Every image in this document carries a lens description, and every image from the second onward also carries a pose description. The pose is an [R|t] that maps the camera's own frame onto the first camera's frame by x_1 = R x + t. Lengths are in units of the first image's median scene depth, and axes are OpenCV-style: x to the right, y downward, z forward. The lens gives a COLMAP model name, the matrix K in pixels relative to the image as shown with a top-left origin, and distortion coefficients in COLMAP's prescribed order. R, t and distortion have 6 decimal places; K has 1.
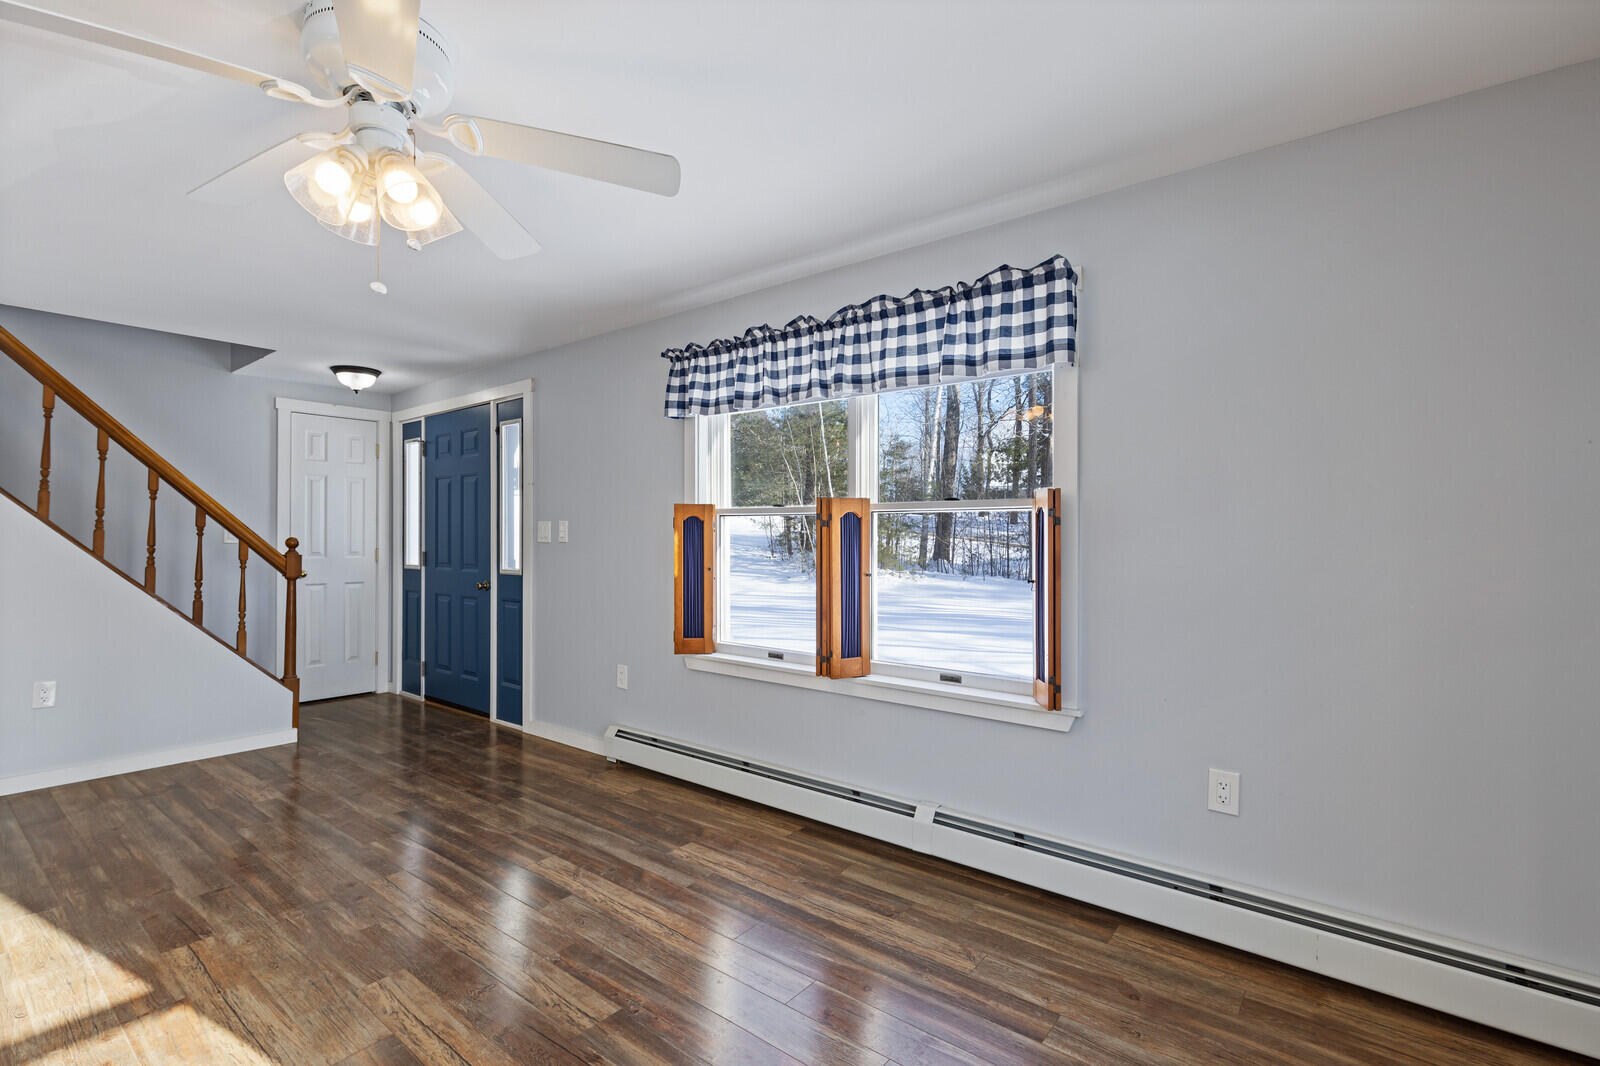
lens RADIAL K [[735.0, 0, 788.7], [0, 735.0, 533.1], [0, 0, 1]] dist [0.000344, -0.000574]
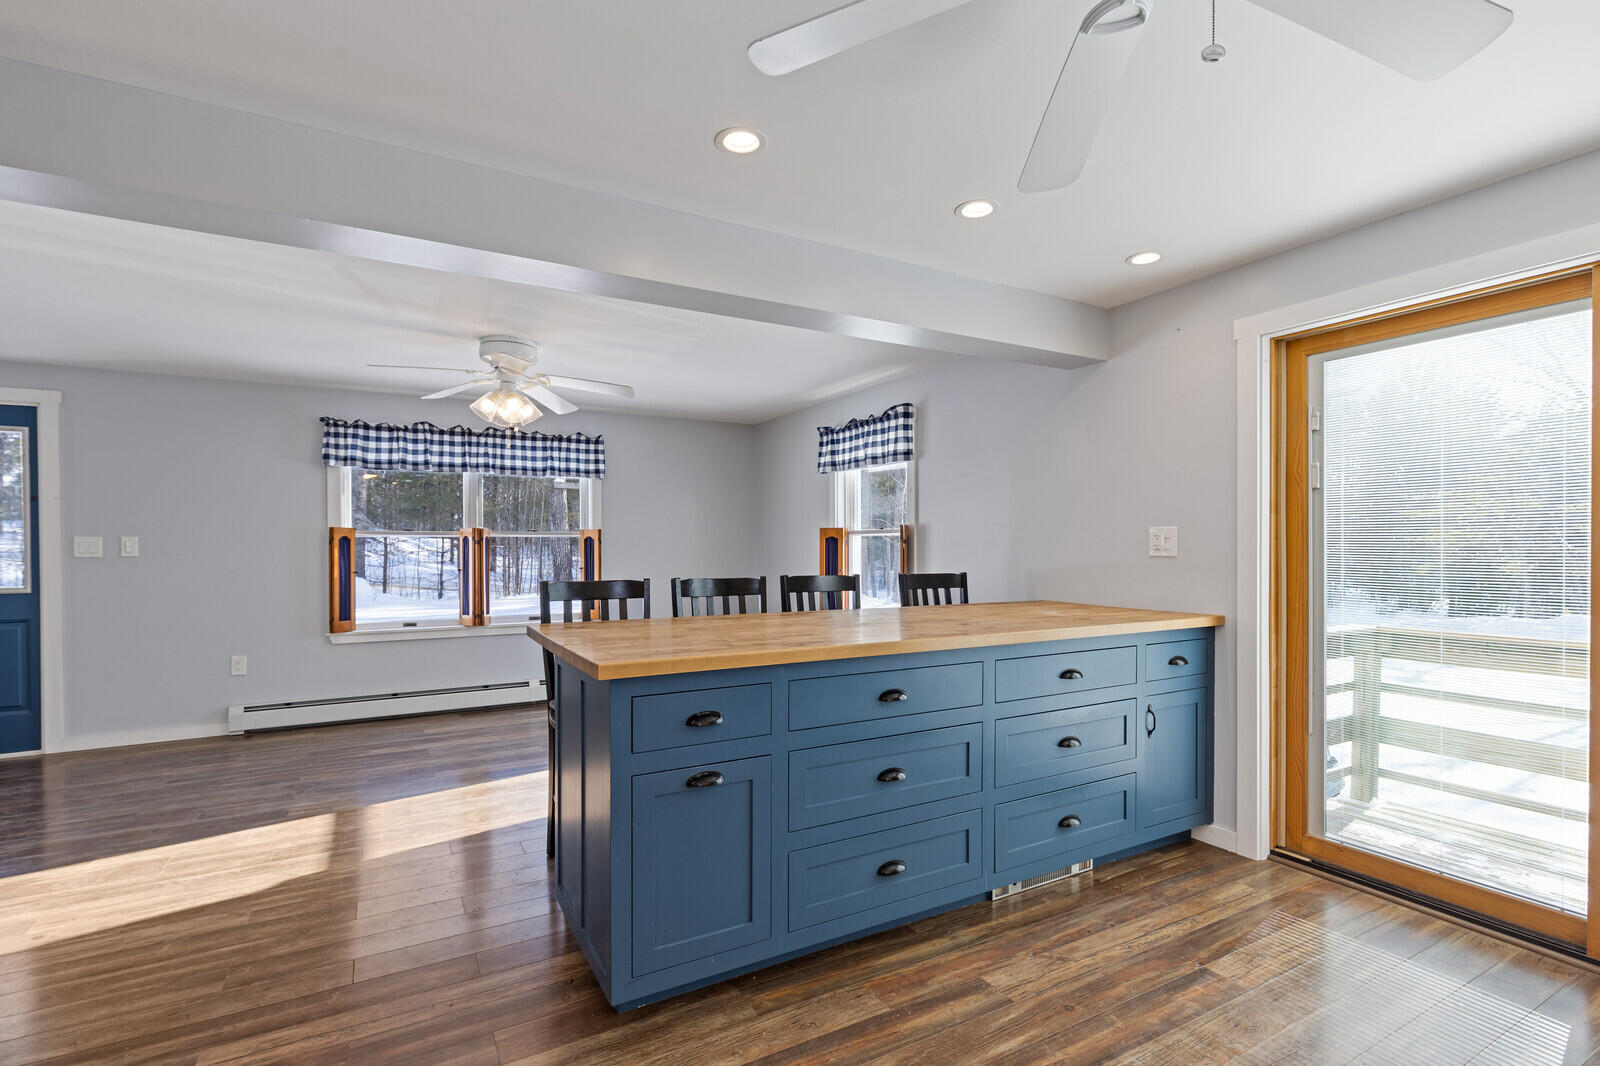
lens RADIAL K [[735.0, 0, 789.8], [0, 735.0, 557.7], [0, 0, 1]] dist [0.000344, -0.000574]
pose [[0.377789, -0.017450, 0.925727, -1.245862], [0.000195, 0.999824, 0.018767, -0.008180], [-0.925892, -0.006909, 0.377726, -0.386582]]
